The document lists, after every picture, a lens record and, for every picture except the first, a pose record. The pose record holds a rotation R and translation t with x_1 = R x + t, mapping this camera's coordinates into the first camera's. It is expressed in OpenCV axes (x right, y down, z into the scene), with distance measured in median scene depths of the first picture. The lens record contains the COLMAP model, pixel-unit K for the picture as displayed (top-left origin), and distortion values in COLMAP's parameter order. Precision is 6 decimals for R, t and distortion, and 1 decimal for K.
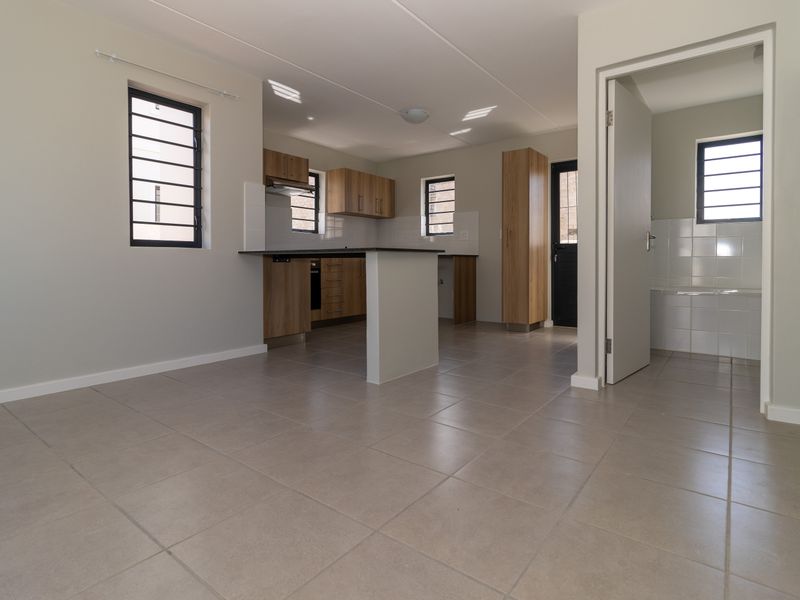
lens RADIAL K [[418.3, 0, 405.8], [0, 418.3, 271.1], [0, 0, 1]] dist [-0.010839, 0.005128]
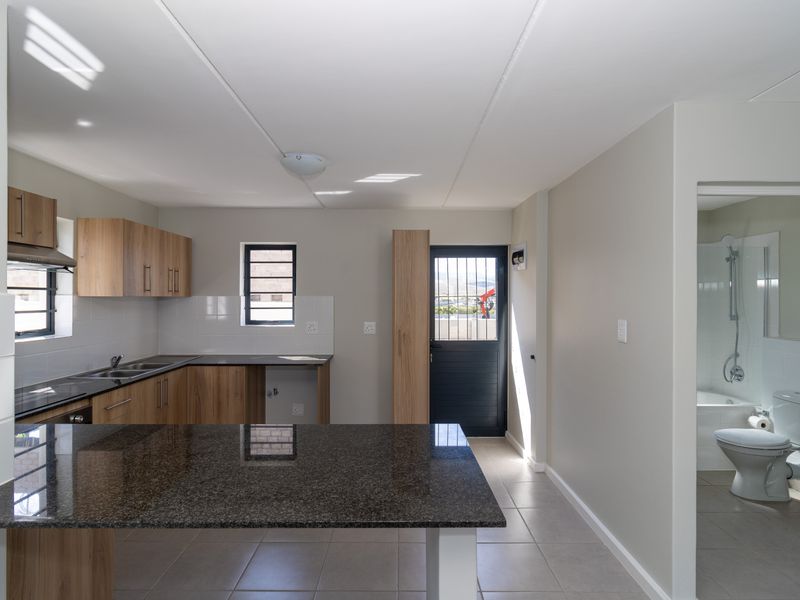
lens RADIAL K [[418.3, 0, 396.3], [0, 418.3, 300.2], [0, 0, 1]] dist [-0.010839, 0.005128]
pose [[0.792725, -0.003850, 0.609568, -0.252945], [0.016256, 0.999758, -0.014825, -0.158716], [-0.609363, 0.021661, 0.792596, 0.429183]]
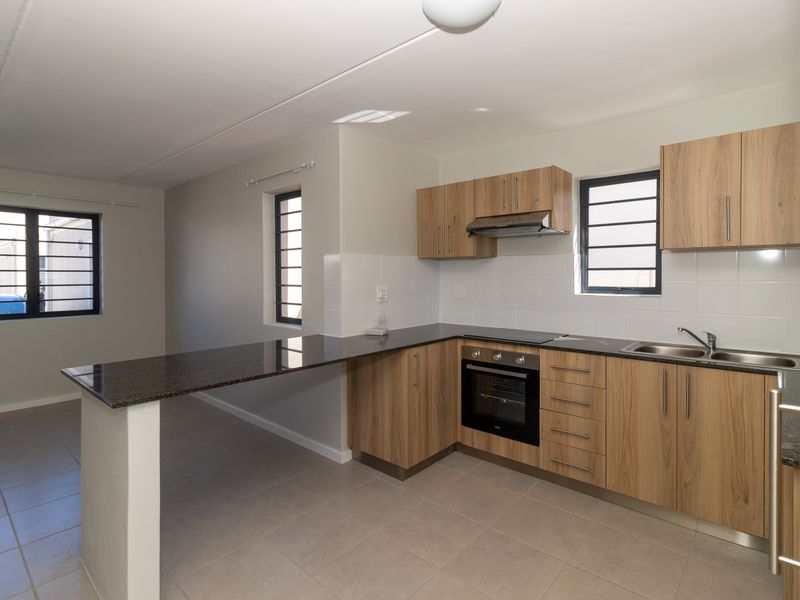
lens RADIAL K [[418.3, 0, 399.9], [0, 418.3, 278.7], [0, 0, 1]] dist [-0.010839, 0.005128]
pose [[-0.068010, 0.009221, -0.997642, 0.382884], [-0.020784, 0.999727, 0.010657, -0.143159], [0.997468, 0.021460, -0.067800, 0.988564]]
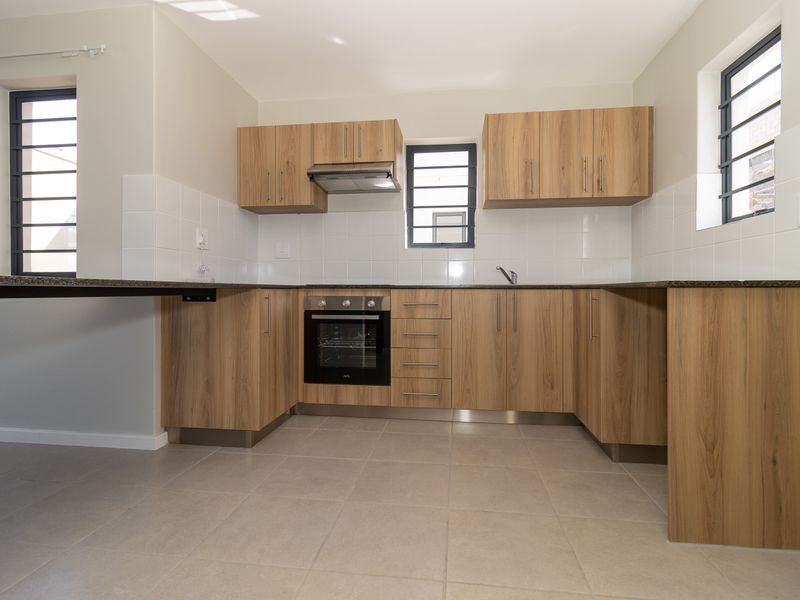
lens RADIAL K [[418.3, 0, 400.3], [0, 418.3, 291.4], [0, 0, 1]] dist [-0.010839, 0.005128]
pose [[0.500462, 0.000670, -0.865758, 0.312411], [-0.021962, 0.999688, -0.011921, -0.029326], [0.865480, 0.024980, 0.500320, 0.852517]]
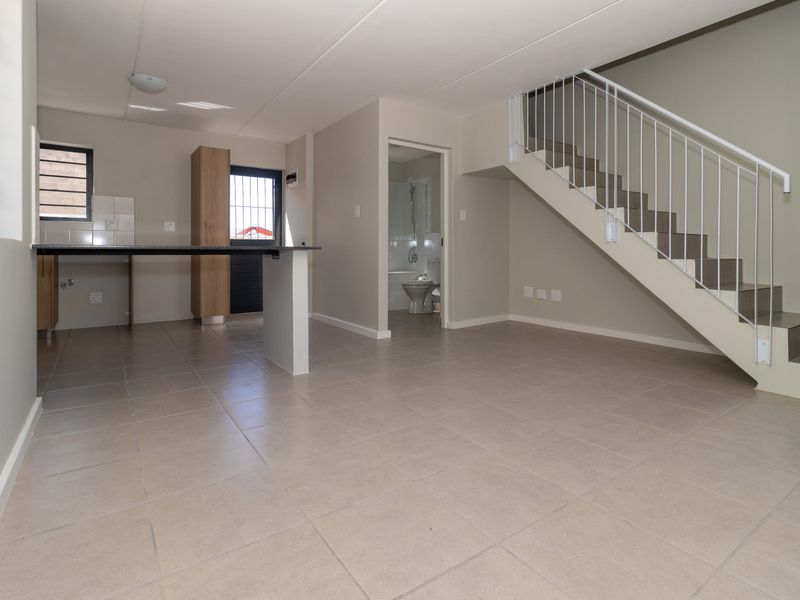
lens RADIAL K [[418.3, 0, 401.0], [0, 418.3, 248.4], [0, 0, 1]] dist [-0.010839, 0.005128]
pose [[0.298360, 0.003438, 0.954447, -0.624161], [0.021379, 0.999719, -0.010284, -0.023230], [-0.954214, 0.023474, 0.298203, 0.279936]]
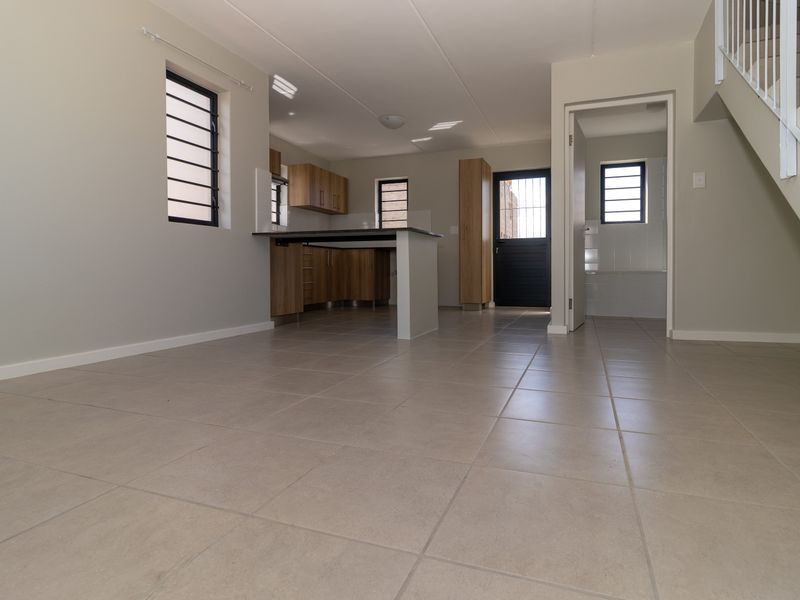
lens RADIAL K [[418.3, 0, 420.8], [0, 418.3, 276.2], [0, 0, 1]] dist [-0.010839, 0.005128]
pose [[0.955448, -0.002757, 0.295148, -0.245296], [0.004986, 0.999964, -0.006802, 0.058762], [-0.295119, 0.007971, 0.955427, -0.111554]]
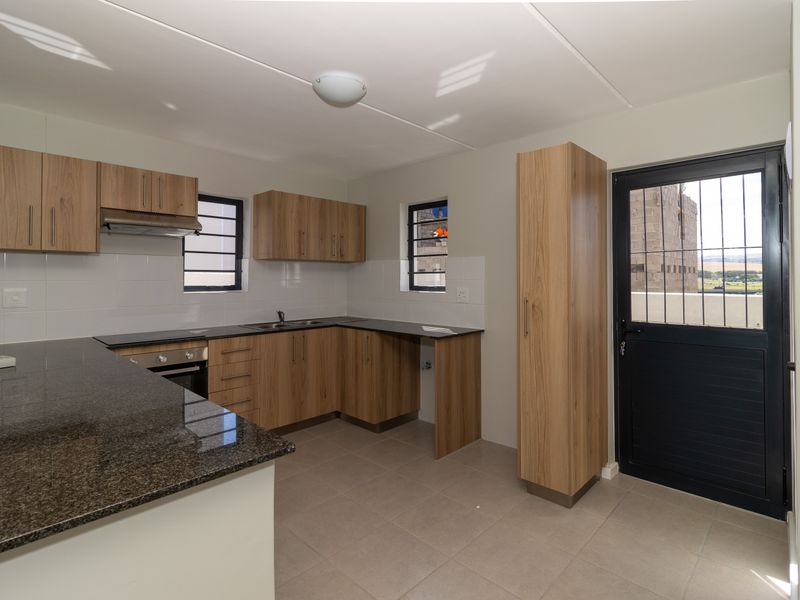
lens RADIAL K [[418.3, 0, 403.6], [0, 418.3, 277.3], [0, 0, 1]] dist [-0.010839, 0.005128]
pose [[0.993704, -0.000659, -0.112033, 0.161414], [-0.002561, 0.999588, -0.028599, -0.123610], [0.112006, 0.028706, 0.993293, 0.505138]]
